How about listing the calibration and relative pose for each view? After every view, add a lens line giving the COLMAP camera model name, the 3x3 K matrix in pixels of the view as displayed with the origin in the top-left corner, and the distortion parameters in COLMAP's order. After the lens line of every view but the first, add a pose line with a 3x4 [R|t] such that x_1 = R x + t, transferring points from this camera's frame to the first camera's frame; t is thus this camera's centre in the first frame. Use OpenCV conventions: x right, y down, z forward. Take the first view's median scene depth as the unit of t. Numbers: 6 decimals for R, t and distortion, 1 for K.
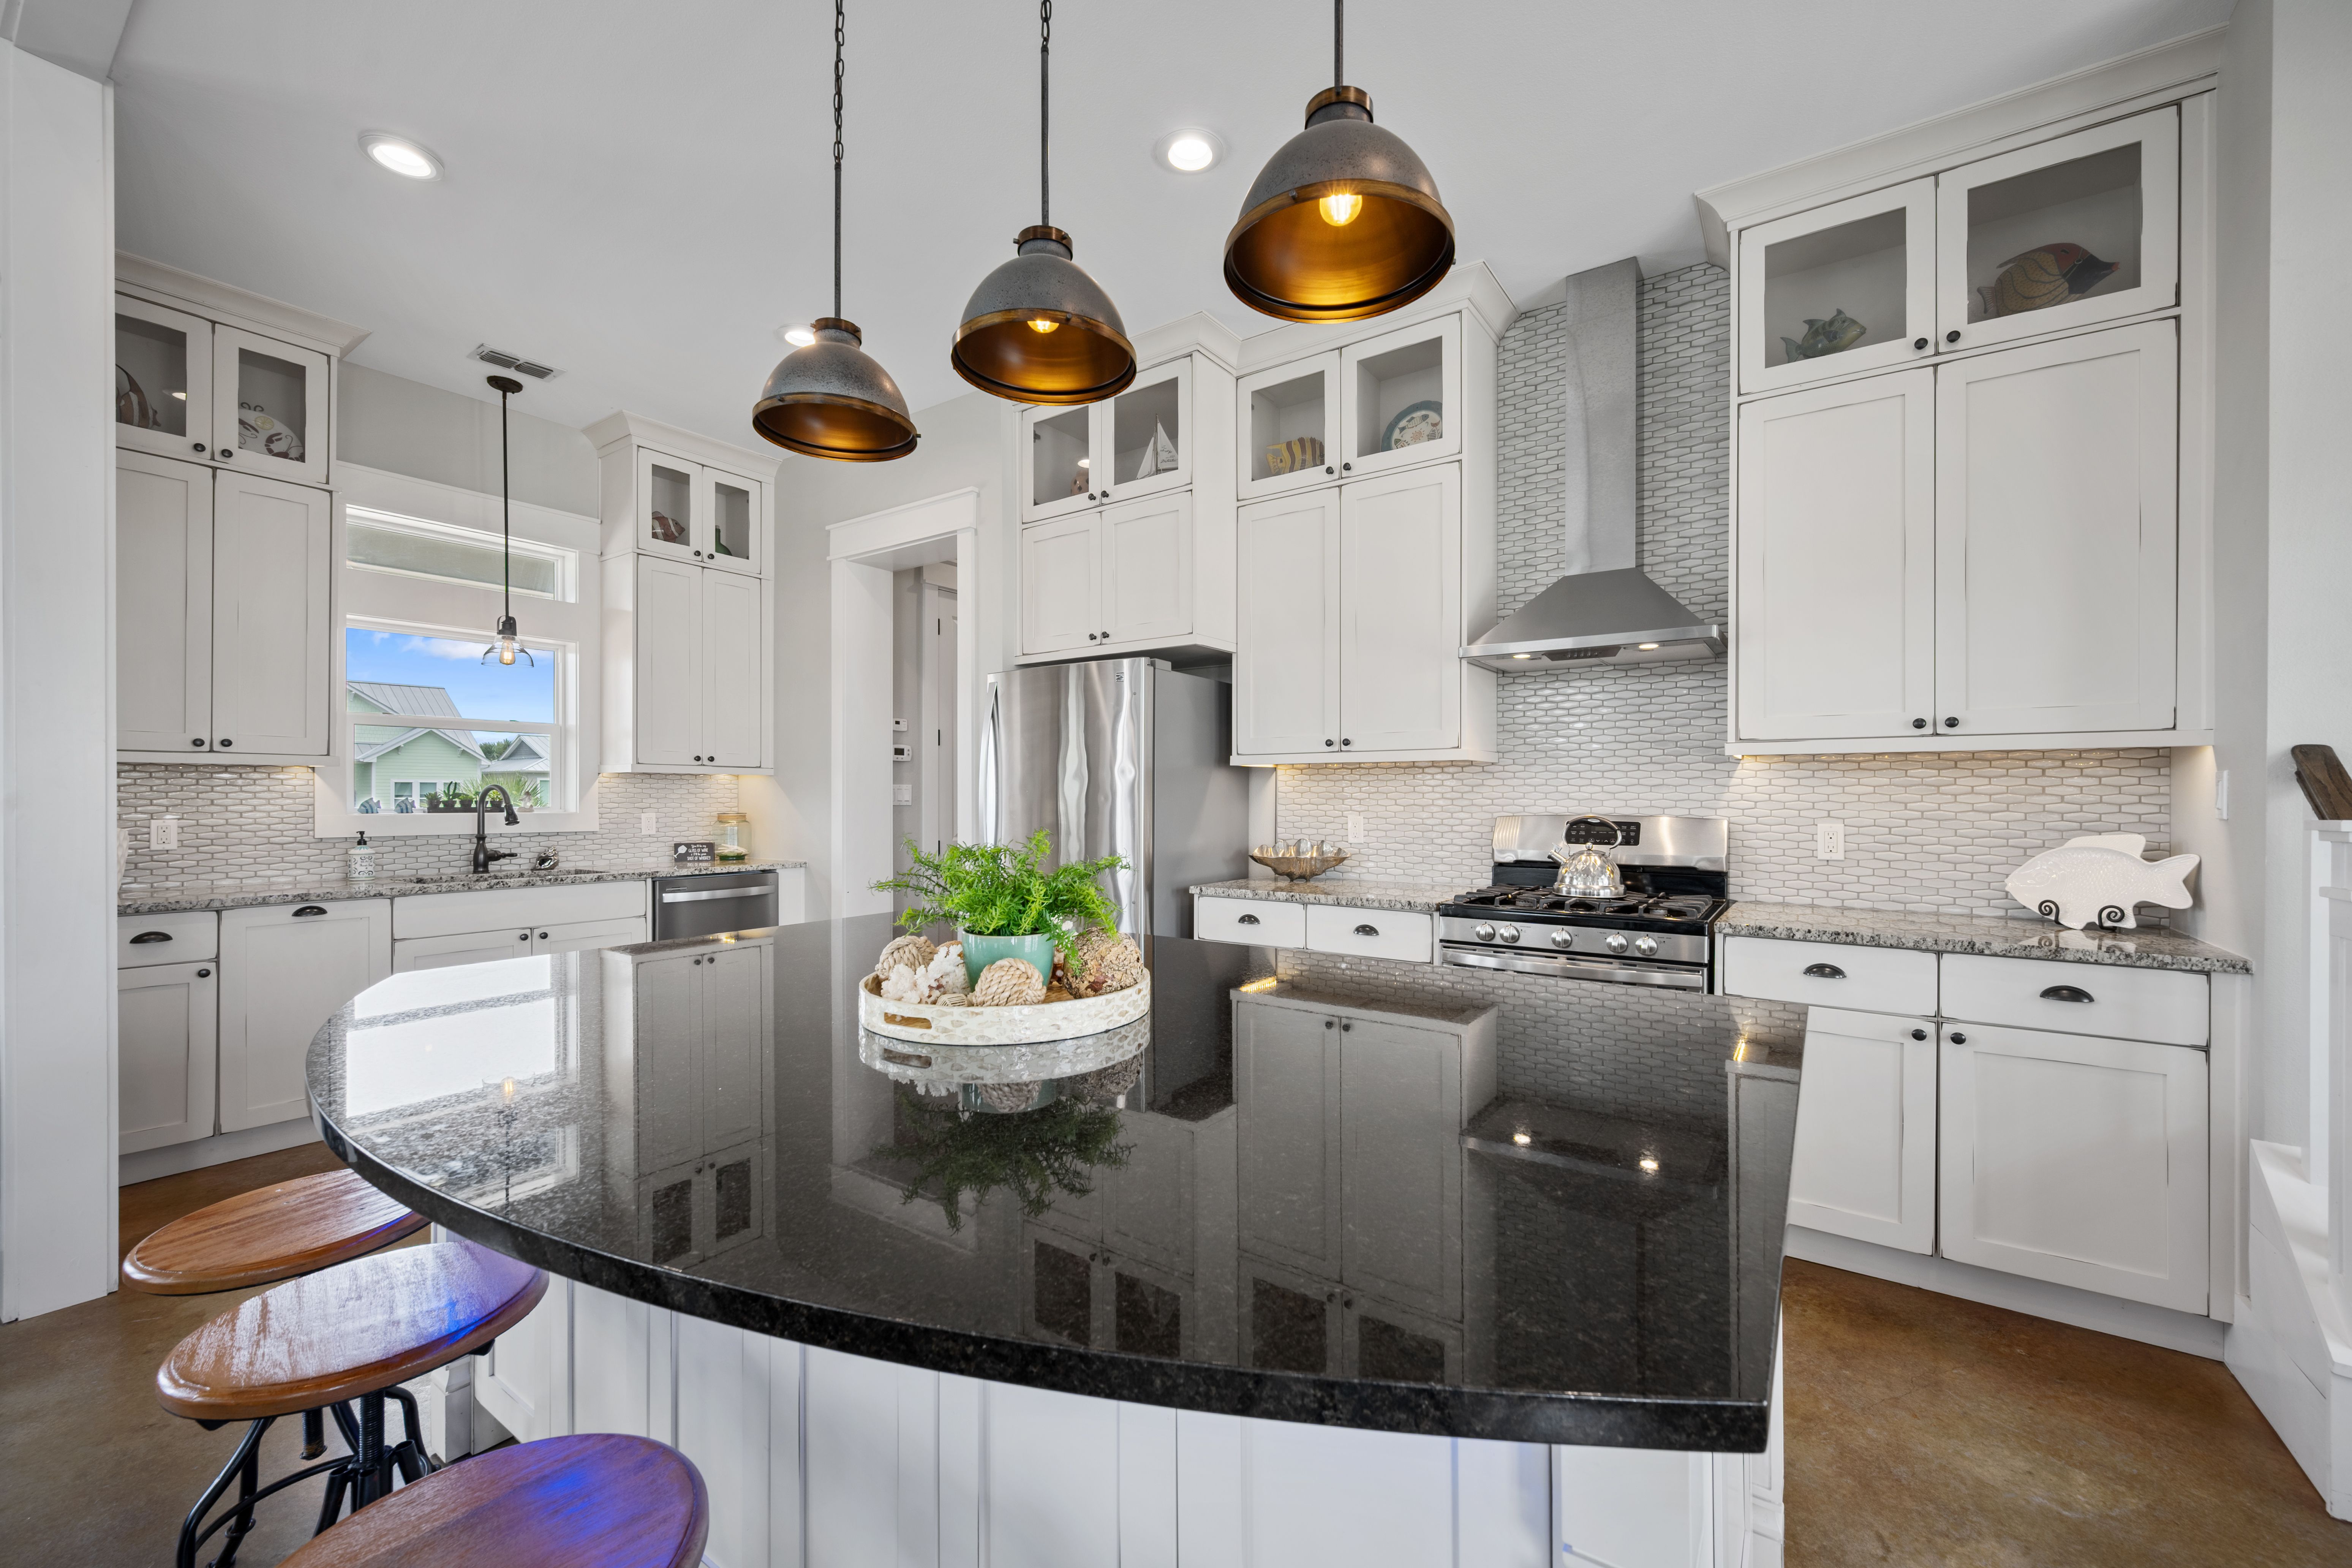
lens RADIAL K [[936.2, 0, 1191.3], [0, 936.2, 796.3], [0, 0, 1]] dist [-0.000513, -0.000124]
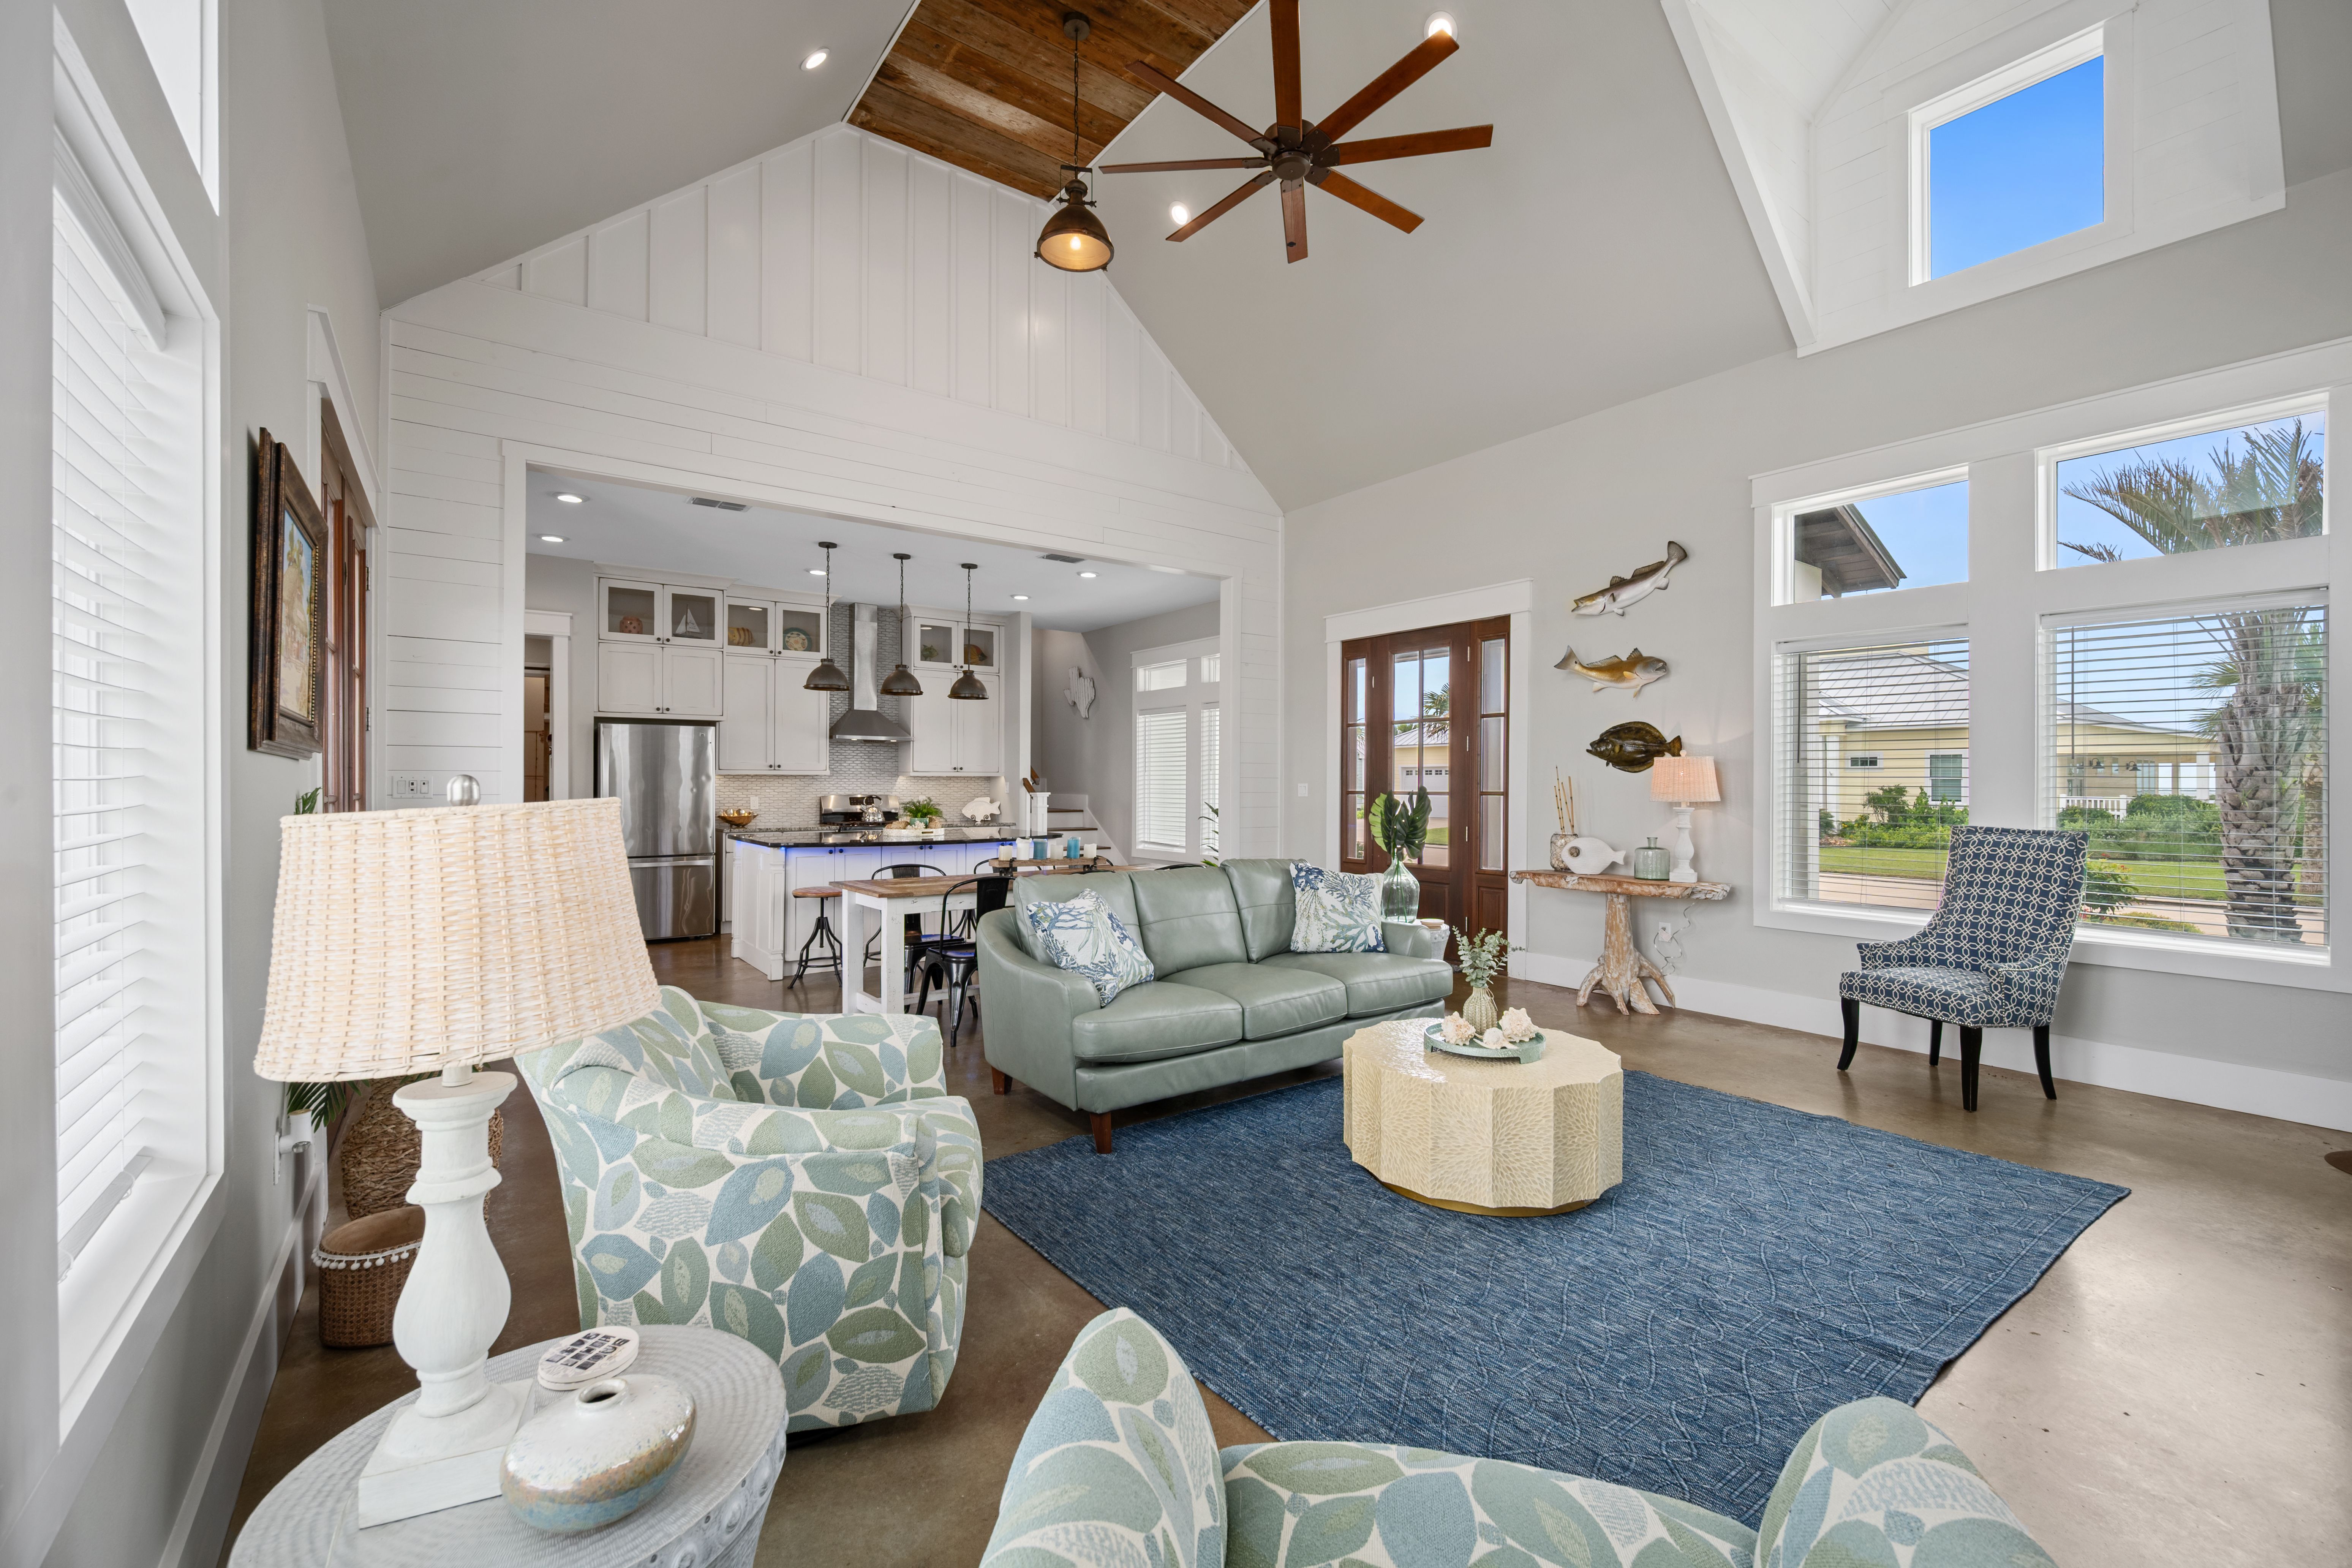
lens RADIAL K [[975.9, 0, 1184.7], [0, 975.9, 782.2], [0, 0, 1]] dist [-0.001033, 0.000549]
pose [[0.322401, 0.000929, 0.946603, -1.711970], [0.001108, 0.999998, -0.001359, -0.010860], [-0.946603, 0.001487, 0.322400, -0.735394]]
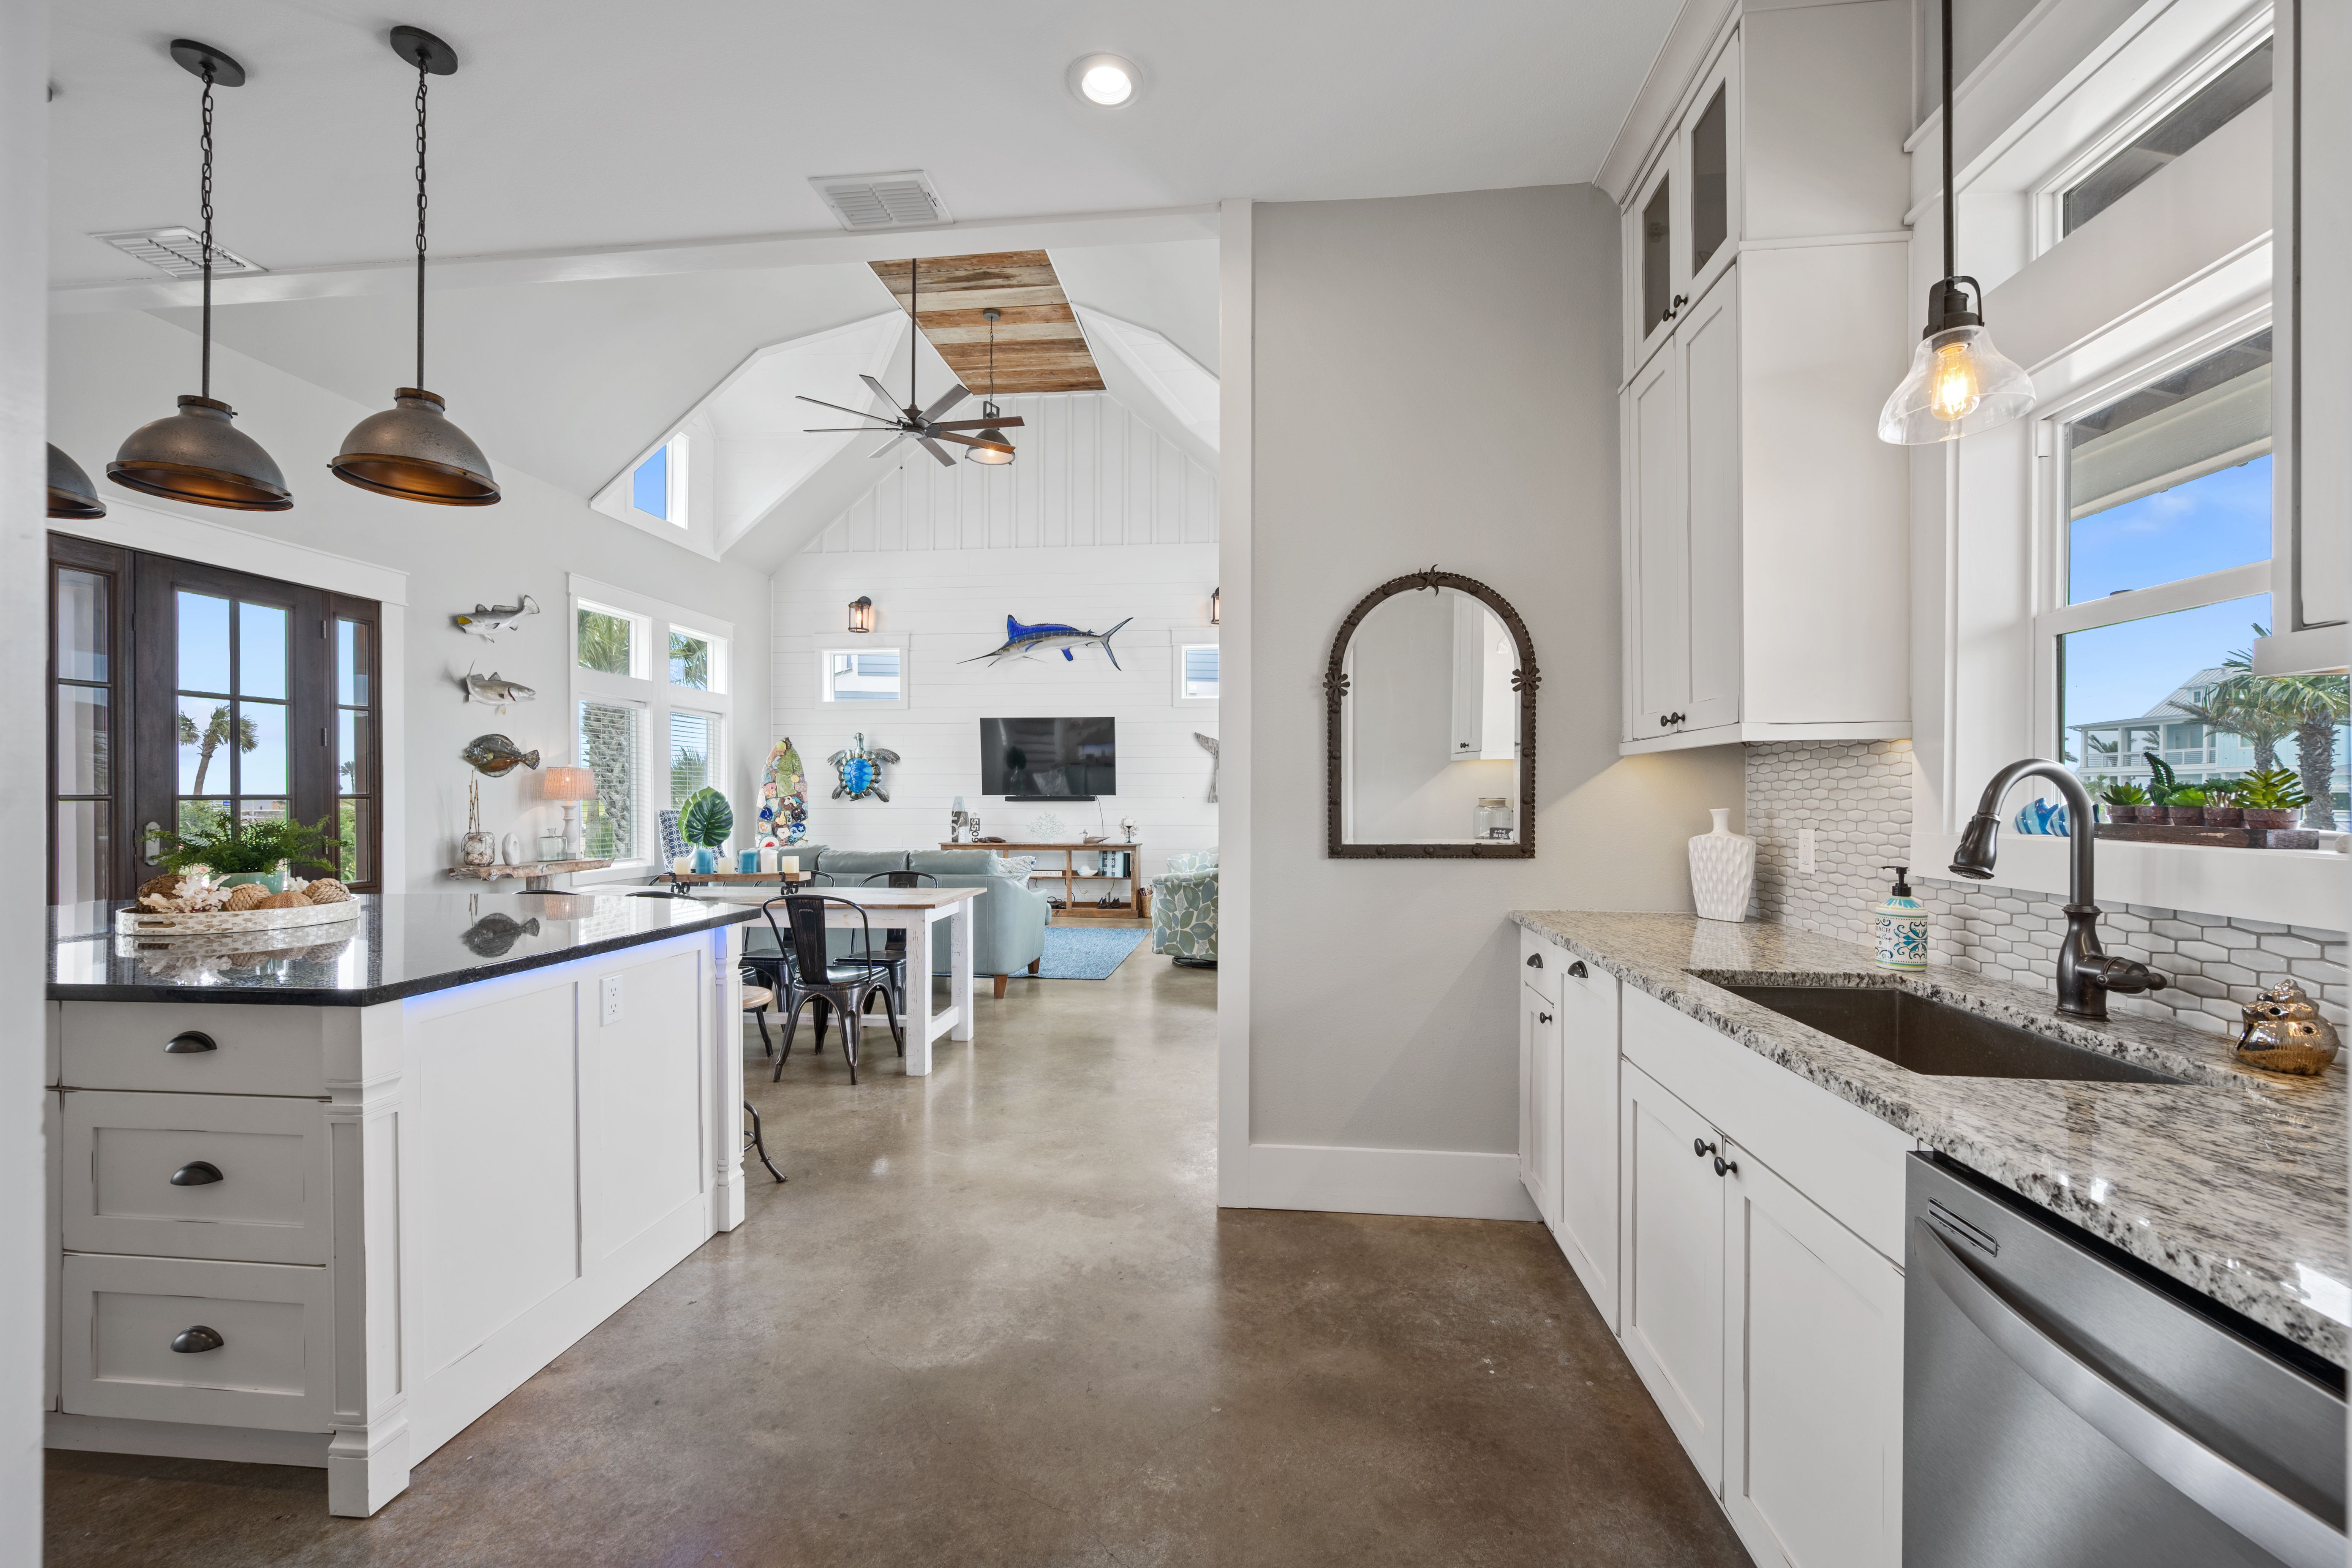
lens RADIAL K [[927.5, 0, 1181.8], [0, 927.5, 793.6], [0, 0, 1]] dist [0.000004, -0.000458]
pose [[-0.877392, -0.003046, -0.479764, -0.319035], [-0.002961, 0.999995, -0.000935, 0.000186], [0.479764, 0.000600, -0.877397, 1.222435]]
